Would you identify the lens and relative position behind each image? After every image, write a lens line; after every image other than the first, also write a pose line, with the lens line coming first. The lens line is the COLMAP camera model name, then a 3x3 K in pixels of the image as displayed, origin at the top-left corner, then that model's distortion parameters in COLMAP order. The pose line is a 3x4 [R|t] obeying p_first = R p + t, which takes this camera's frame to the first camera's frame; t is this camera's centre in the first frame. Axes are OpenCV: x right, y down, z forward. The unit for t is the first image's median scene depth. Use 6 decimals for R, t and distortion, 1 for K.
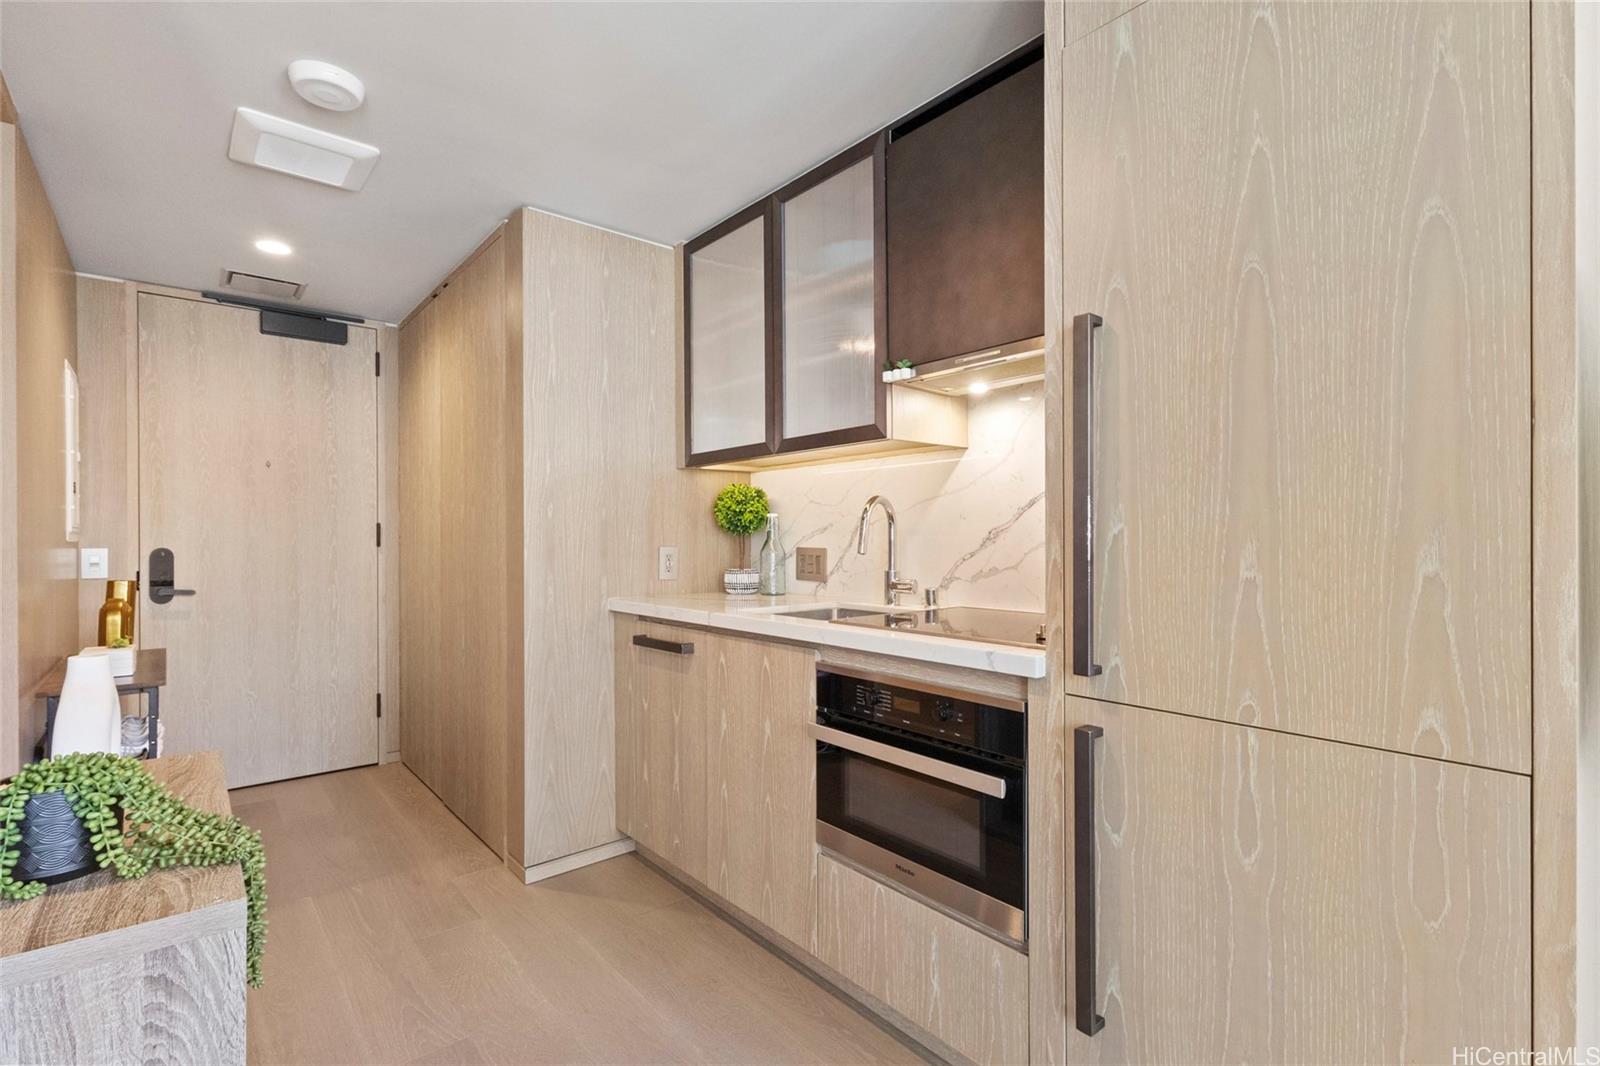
lens RADIAL K [[743.5, 0, 800.2], [0, 743.5, 537.6], [0, 0, 1]] dist [0.003170, 0.001687]
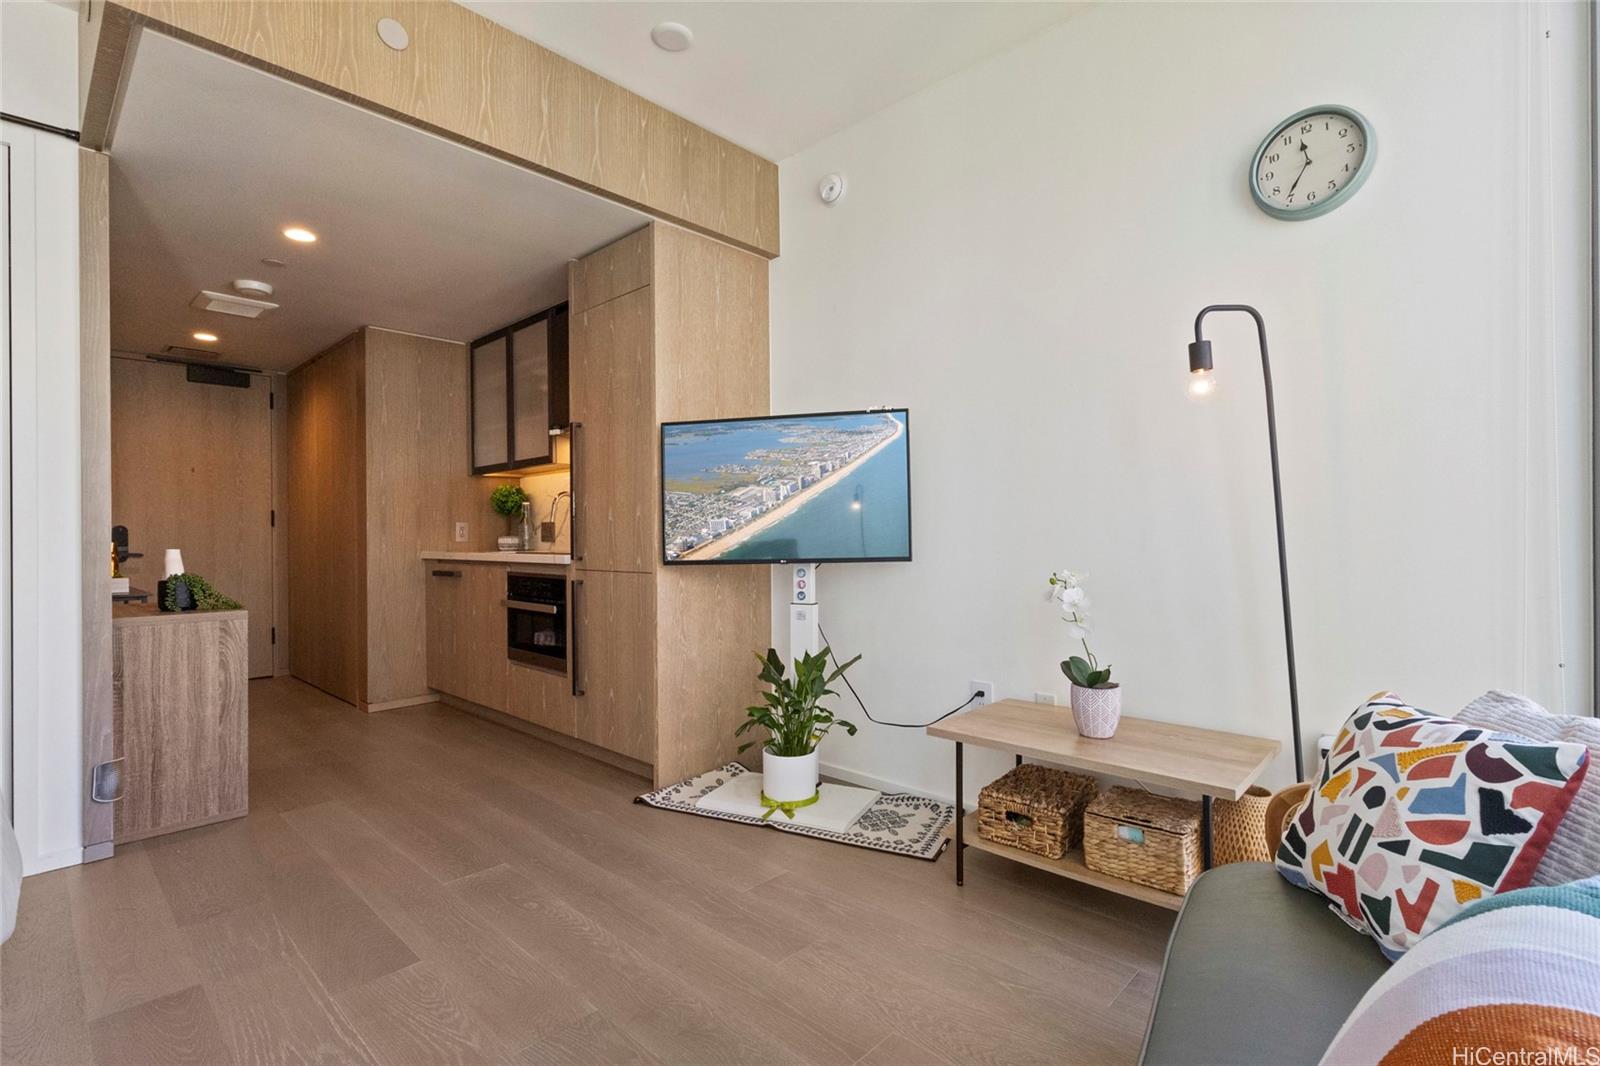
lens RADIAL K [[743.5, 0, 804.7], [0, 743.5, 535.1], [0, 0, 1]] dist [0.003170, 0.001687]
pose [[0.992976, -0.004015, 0.118246, 0.406905], [0.004139, 0.999991, -0.000798, 0.047819], [-0.118241, 0.001282, 0.992984, -0.788829]]
